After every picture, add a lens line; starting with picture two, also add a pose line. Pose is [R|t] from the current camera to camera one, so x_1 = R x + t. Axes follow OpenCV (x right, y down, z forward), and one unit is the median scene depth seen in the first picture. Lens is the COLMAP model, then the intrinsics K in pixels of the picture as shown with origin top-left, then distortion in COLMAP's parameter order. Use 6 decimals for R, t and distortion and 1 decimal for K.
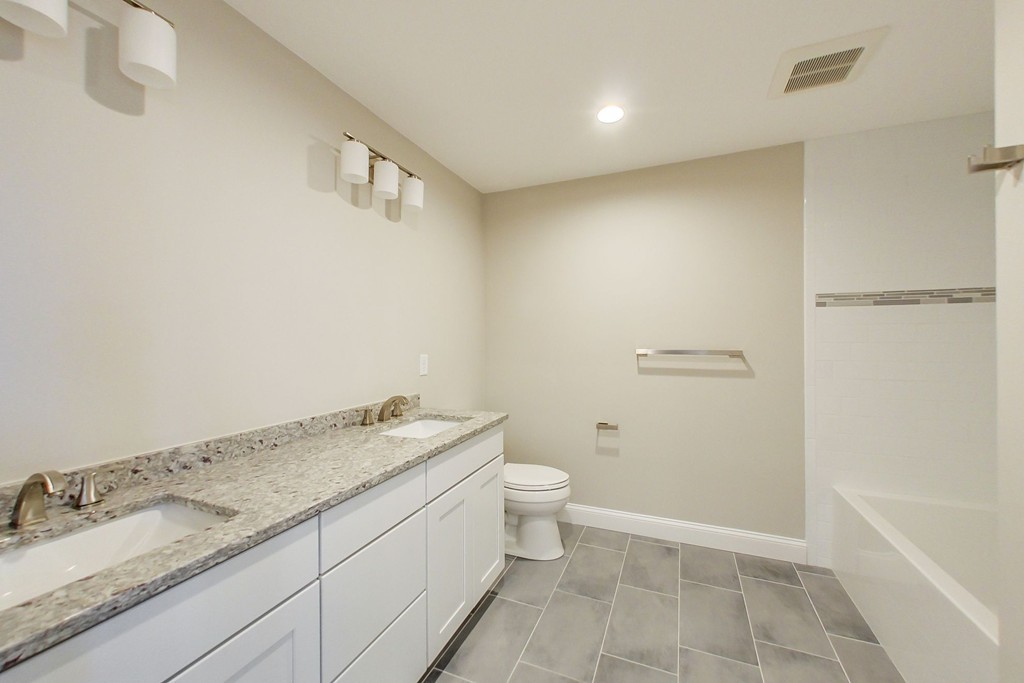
lens RADIAL K [[401.3, 0, 514.2], [0, 401.3, 334.5], [0, 0, 1]] dist [0.008801, -0.000330]
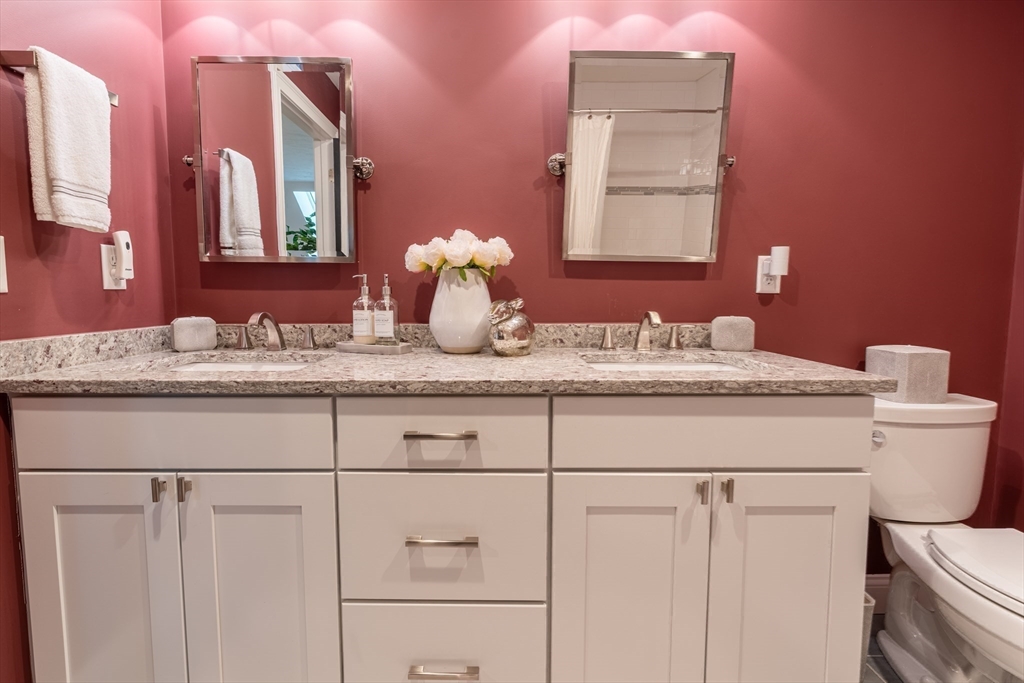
lens RADIAL K [[453.1, 0, 507.5], [0, 453.1, 332.2], [0, 0, 1]] dist [0.002678, 0.000712]
pose [[0.375107, 0.075085, -0.923935, 0.297145], [0.000451, 0.996699, 0.081181, 0.135650], [0.926981, -0.030868, 0.373835, 0.571579]]
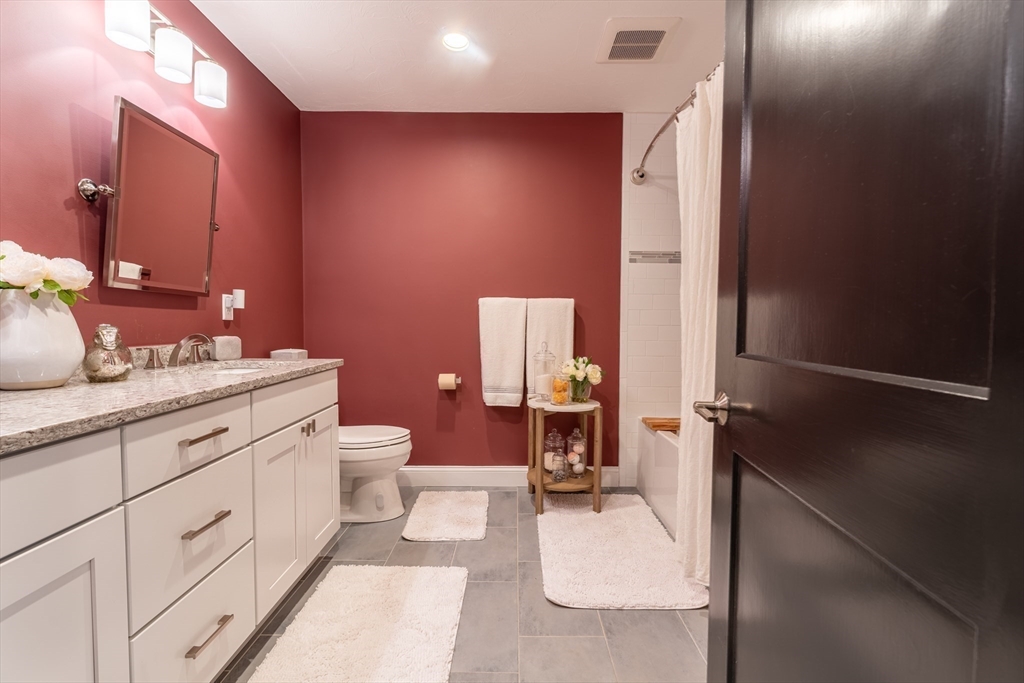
lens RADIAL K [[453.1, 0, 512.1], [0, 453.1, 341.5], [0, 0, 1]] dist [0.002678, 0.000712]
pose [[0.924808, -0.011412, 0.380264, -0.057788], [-0.005380, 0.999058, 0.043068, 0.132844], [-0.380397, -0.041876, 0.923875, -0.082278]]
